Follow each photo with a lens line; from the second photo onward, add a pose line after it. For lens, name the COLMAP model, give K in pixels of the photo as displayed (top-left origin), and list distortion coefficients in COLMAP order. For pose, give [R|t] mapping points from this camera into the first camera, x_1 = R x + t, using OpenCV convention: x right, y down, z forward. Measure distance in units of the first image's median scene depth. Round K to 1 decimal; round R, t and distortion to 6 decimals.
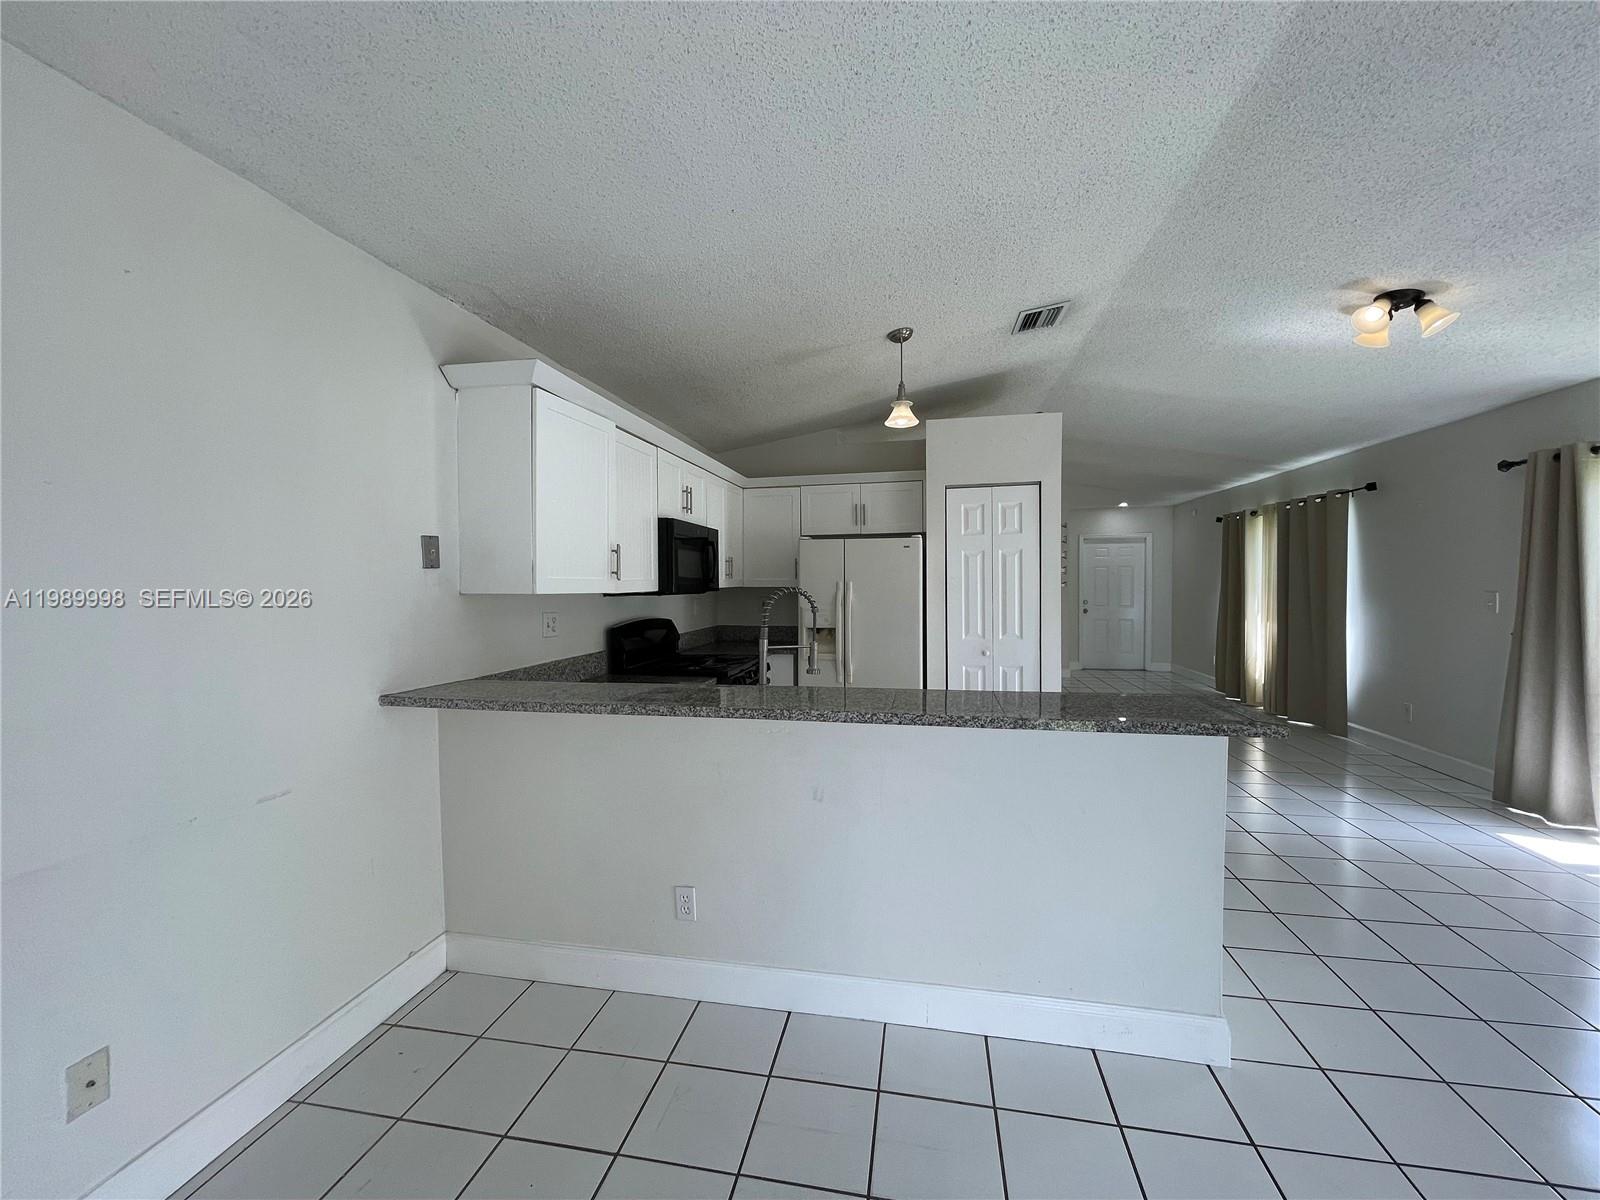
lens RADIAL K [[648.1, 0, 802.8], [0, 648.1, 600.3], [0, 0, 1]] dist [0.000042, -0.001345]
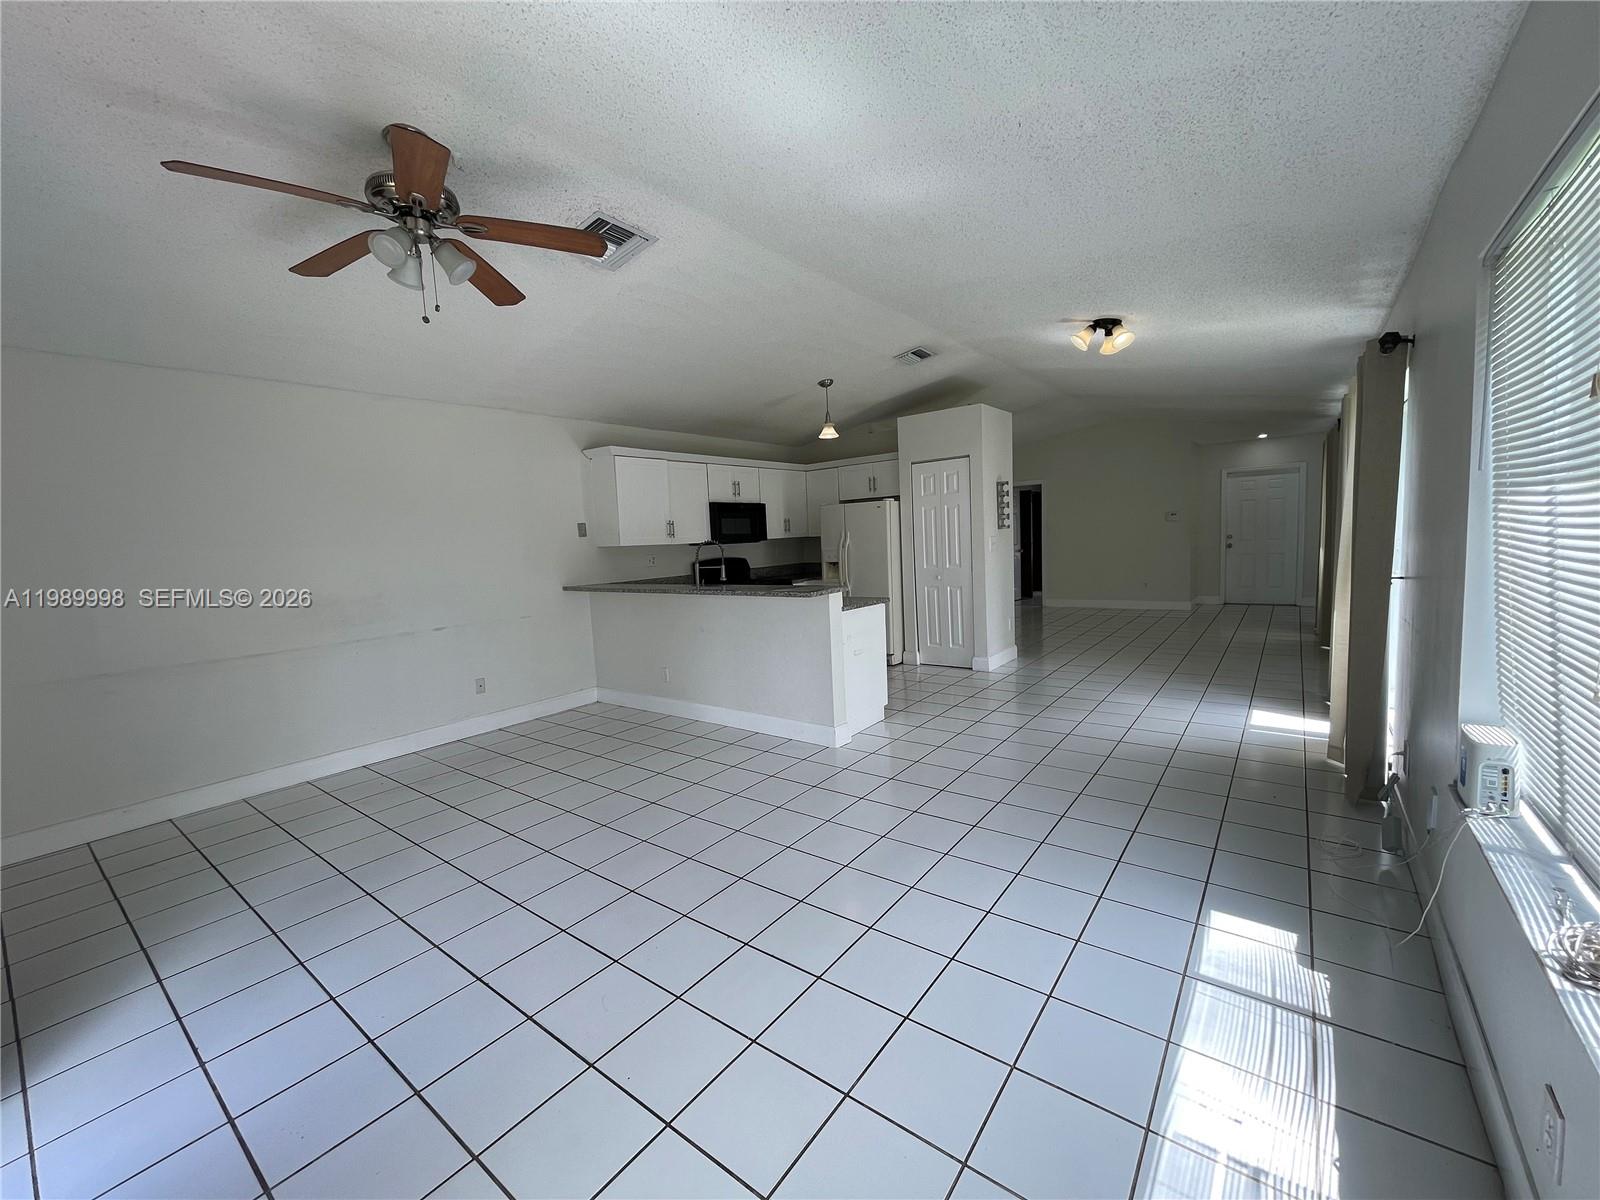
lens RADIAL K [[648.1, 0, 797.7], [0, 648.1, 601.5], [0, 0, 1]] dist [0.000042, -0.001345]
pose [[0.893695, 0.010681, -0.448548, 0.754835], [0.027243, 0.996580, 0.078011, 0.015164], [0.447847, -0.081938, 0.890348, -0.501264]]
